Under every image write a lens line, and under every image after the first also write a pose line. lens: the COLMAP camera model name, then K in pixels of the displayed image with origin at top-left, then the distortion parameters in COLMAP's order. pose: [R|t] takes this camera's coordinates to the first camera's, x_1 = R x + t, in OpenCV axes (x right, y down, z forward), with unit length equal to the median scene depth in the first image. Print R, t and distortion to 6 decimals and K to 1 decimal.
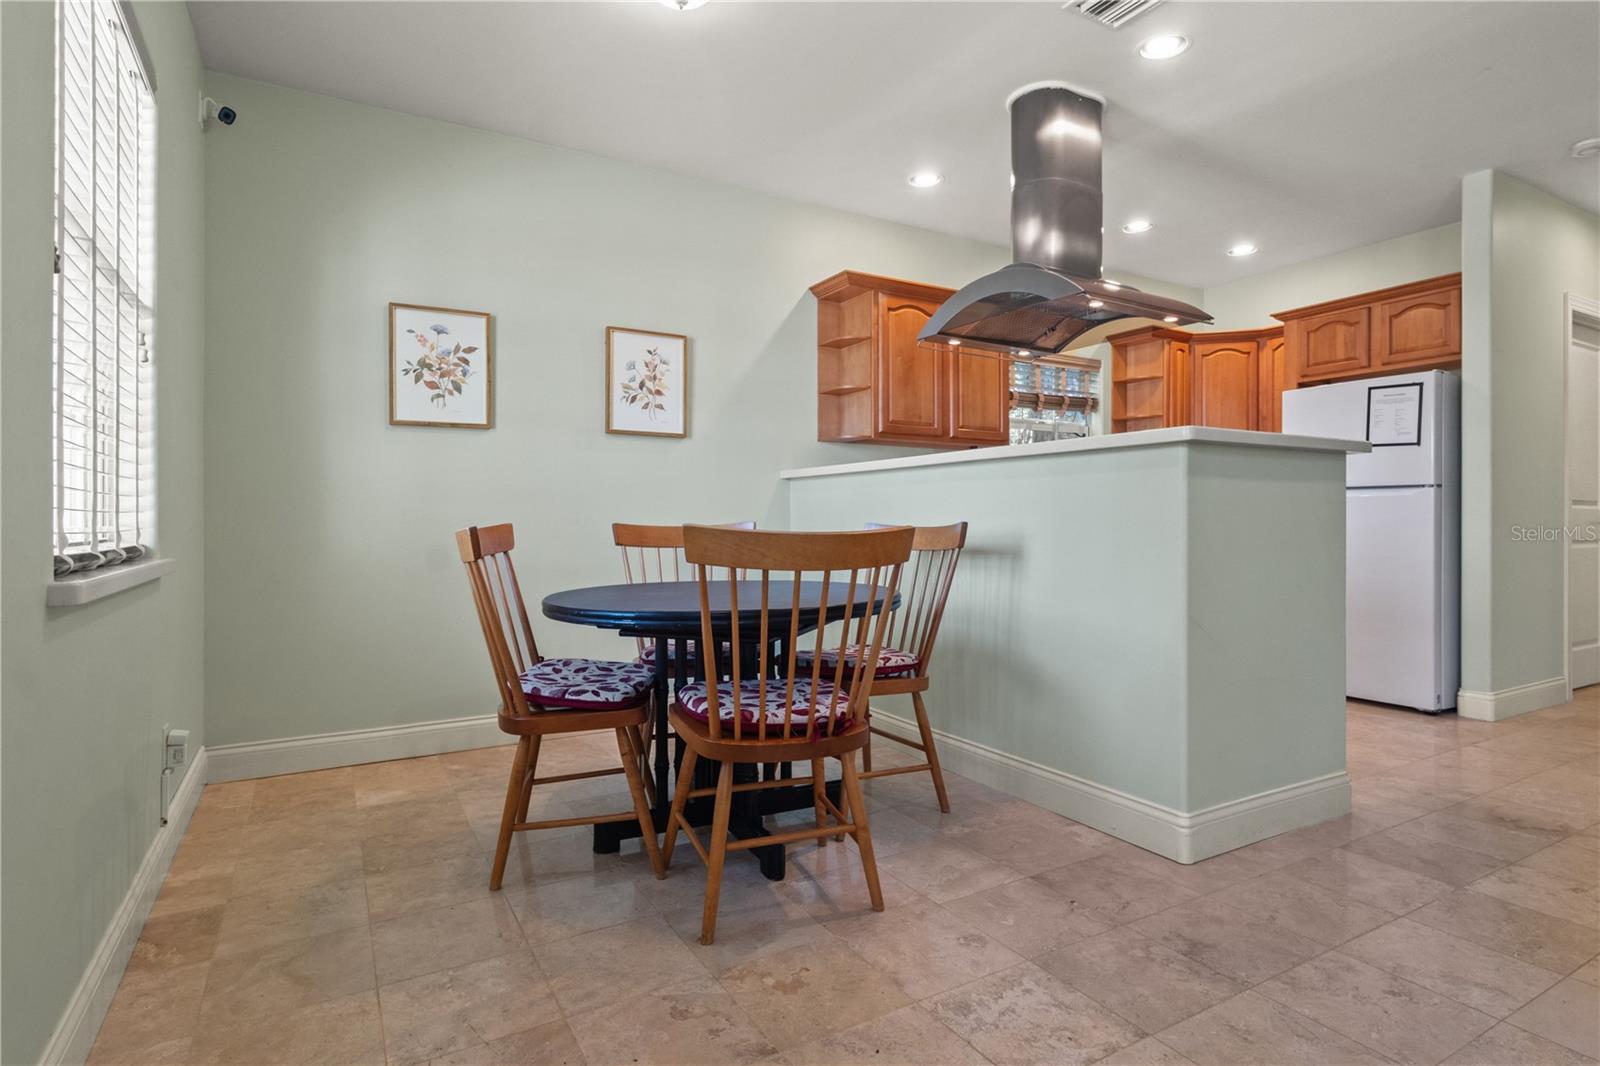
lens RADIAL K [[836.5, 0, 794.6], [0, 836.5, 524.3], [0, 0, 1]] dist [0.005090, -0.003481]
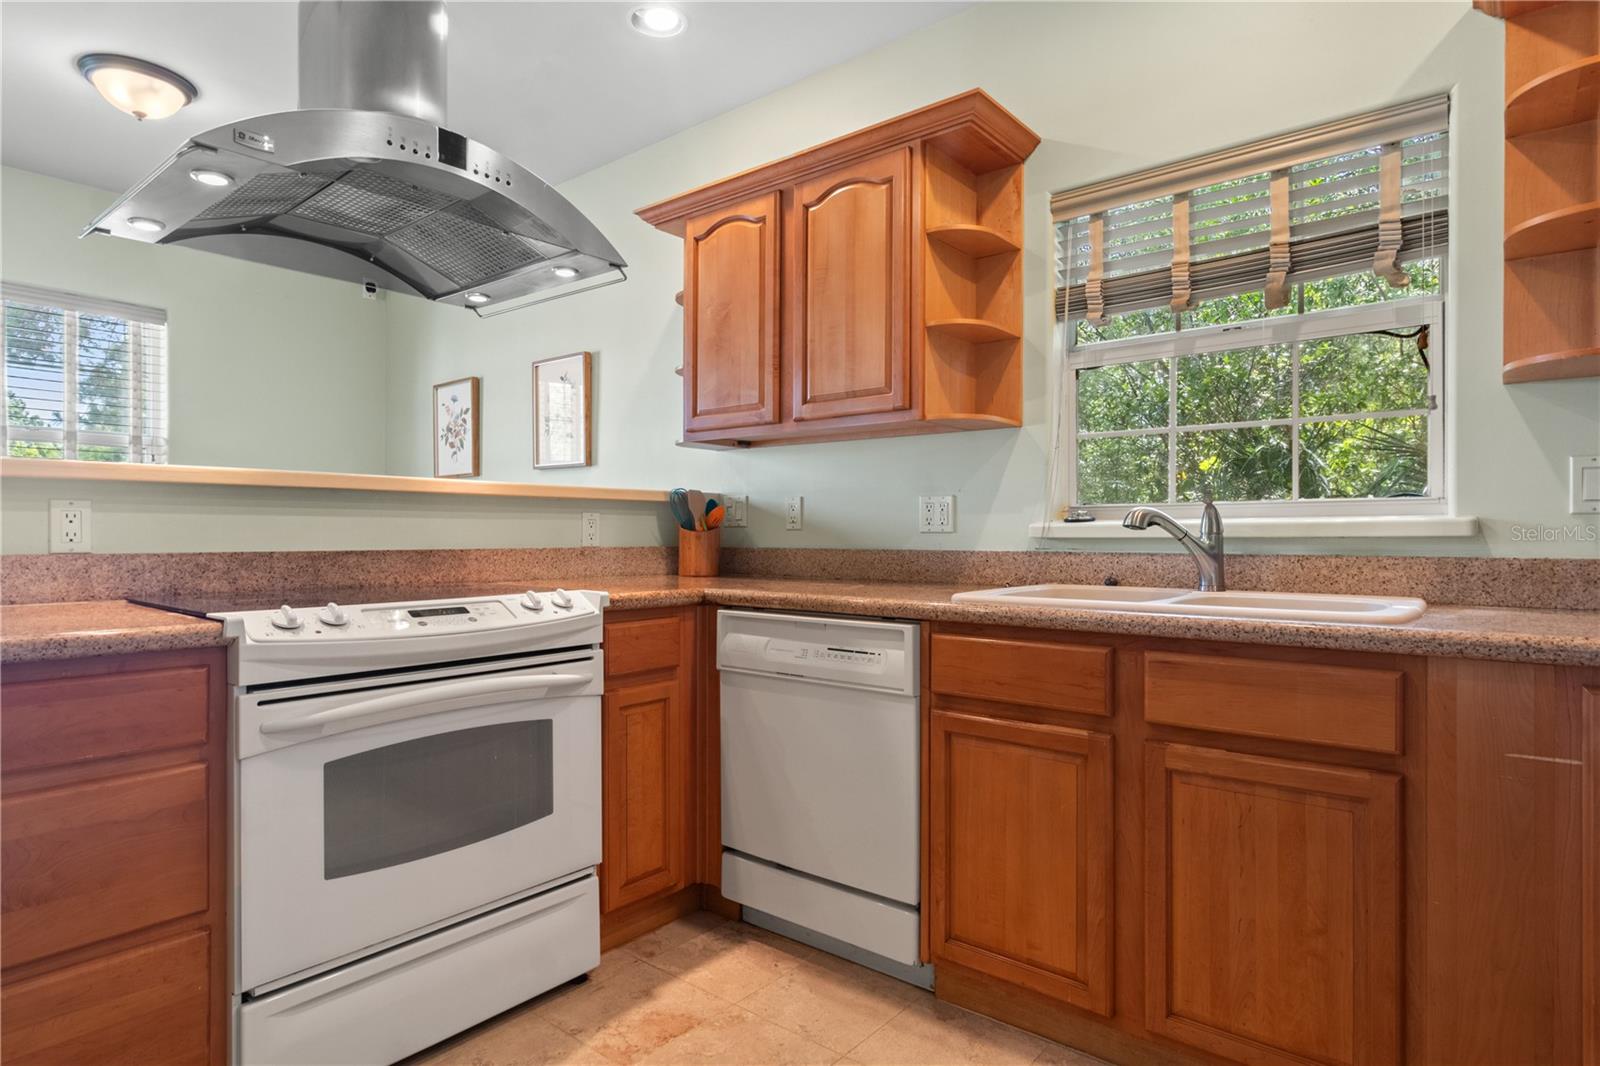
lens RADIAL K [[862.3, 0, 796.1], [0, 862.3, 535.6], [0, 0, 1]] dist [0.005698, -0.002531]
pose [[0.358078, 0.001735, -0.933690, 0.913691], [-0.004513, 0.999990, 0.000127, -0.034439], [0.933681, 0.004168, 0.358082, 0.995793]]
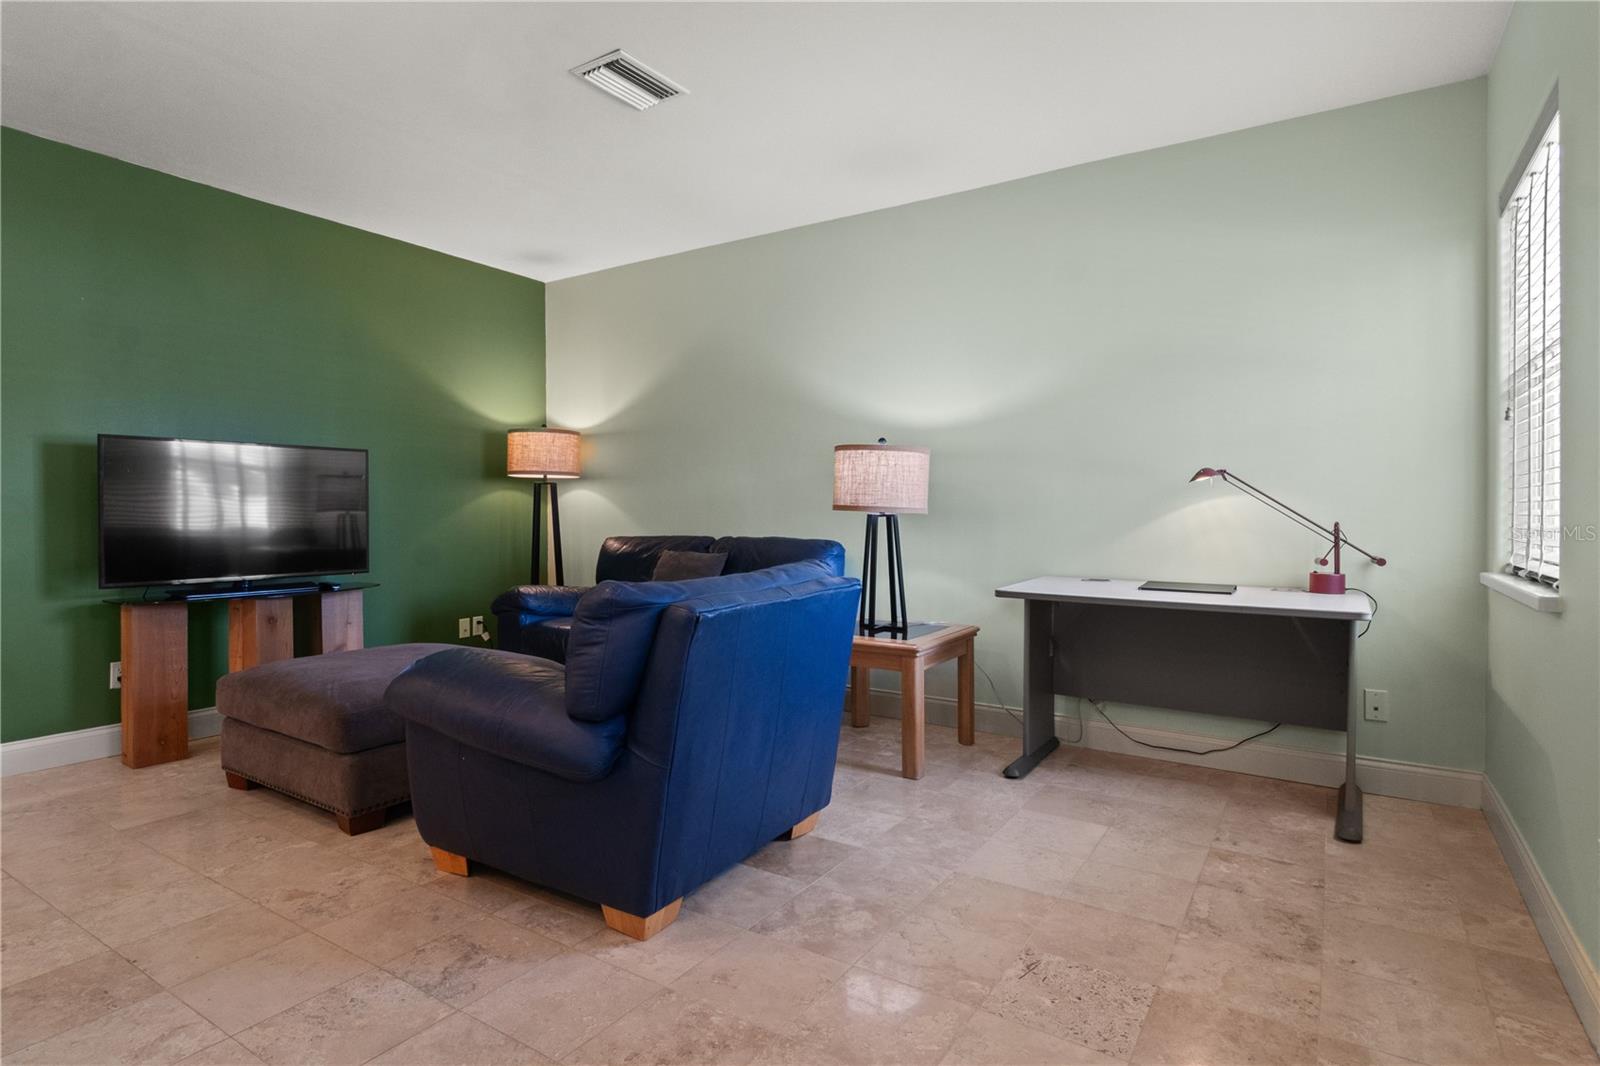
lens RADIAL K [[836.5, 0, 788.6], [0, 836.5, 532.5], [0, 0, 1]] dist [0.005090, -0.003481]
pose [[-0.446187, -0.013029, 0.894845, -0.175979], [0.000255, 0.999892, 0.014686, -0.023293], [-0.894940, 0.006780, -0.446136, 0.379020]]
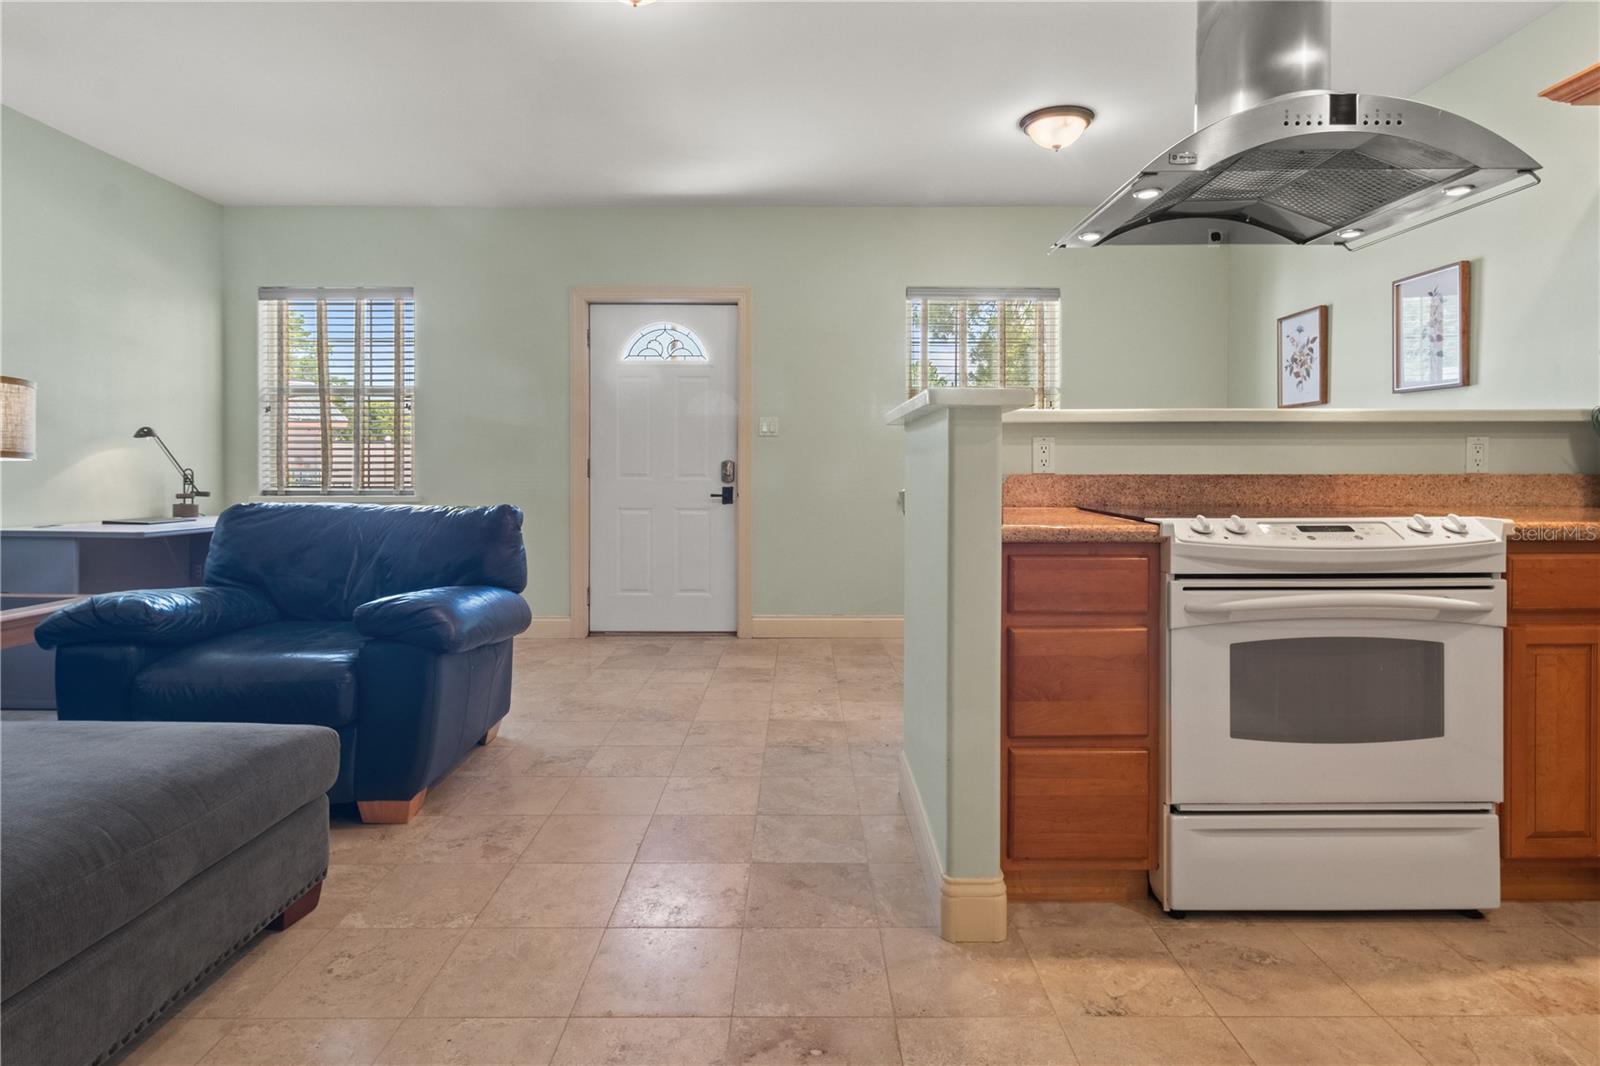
lens RADIAL K [[836.5, 0, 817.0], [0, 836.5, 474.5], [0, 0, 1]] dist [0.005090, -0.003481]
pose [[-0.482416, 0.011770, -0.875863, 1.006028], [-0.002167, 0.999891, 0.014631, -0.031518], [0.875940, 0.008956, -0.482337, 0.954532]]
